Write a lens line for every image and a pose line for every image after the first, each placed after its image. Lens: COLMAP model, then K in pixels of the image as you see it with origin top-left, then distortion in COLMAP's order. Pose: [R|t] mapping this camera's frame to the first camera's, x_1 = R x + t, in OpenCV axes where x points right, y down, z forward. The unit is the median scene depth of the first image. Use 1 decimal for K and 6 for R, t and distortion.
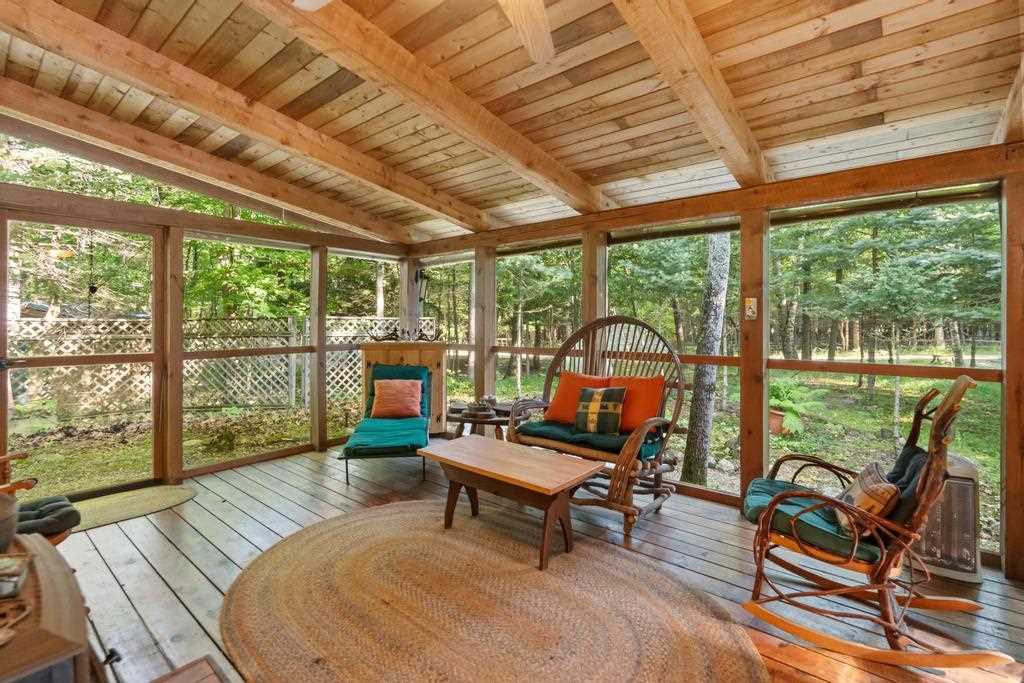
lens RADIAL K [[457.4, 0, 507.3], [0, 457.4, 321.2], [0, 0, 1]] dist [-0.002511, 0.000117]
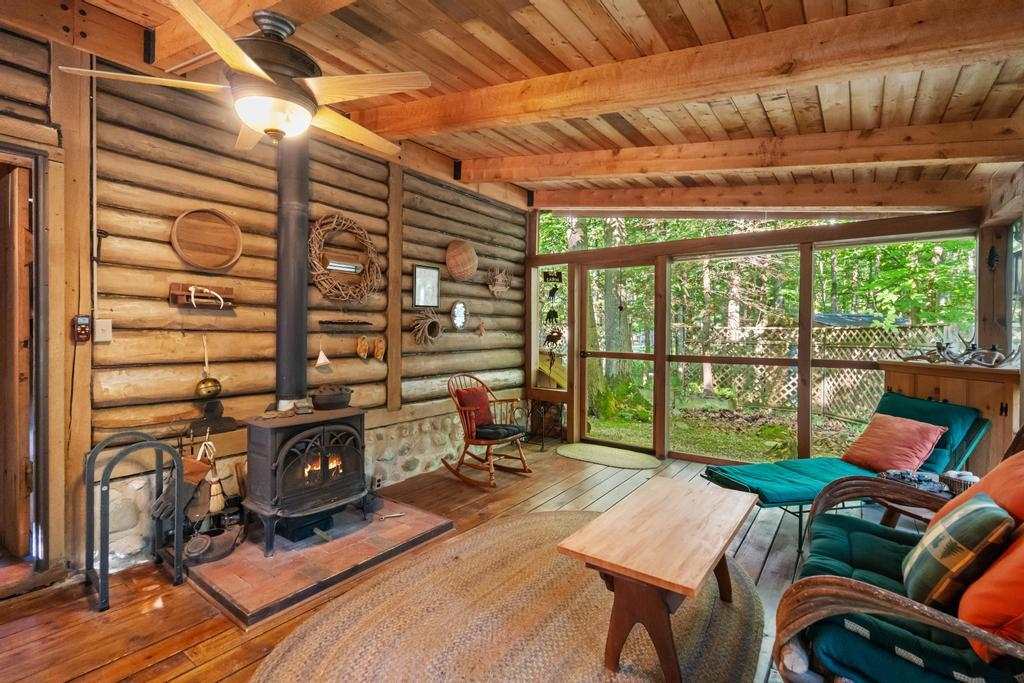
lens RADIAL K [[457.4, 0, 522.4], [0, 457.4, 333.1], [0, 0, 1]] dist [-0.002511, 0.000117]
pose [[0.064997, 0.008391, -0.997850, 0.504789], [0.002390, 0.999960, 0.008564, -0.005810], [0.997883, -0.002942, 0.064975, 0.513236]]
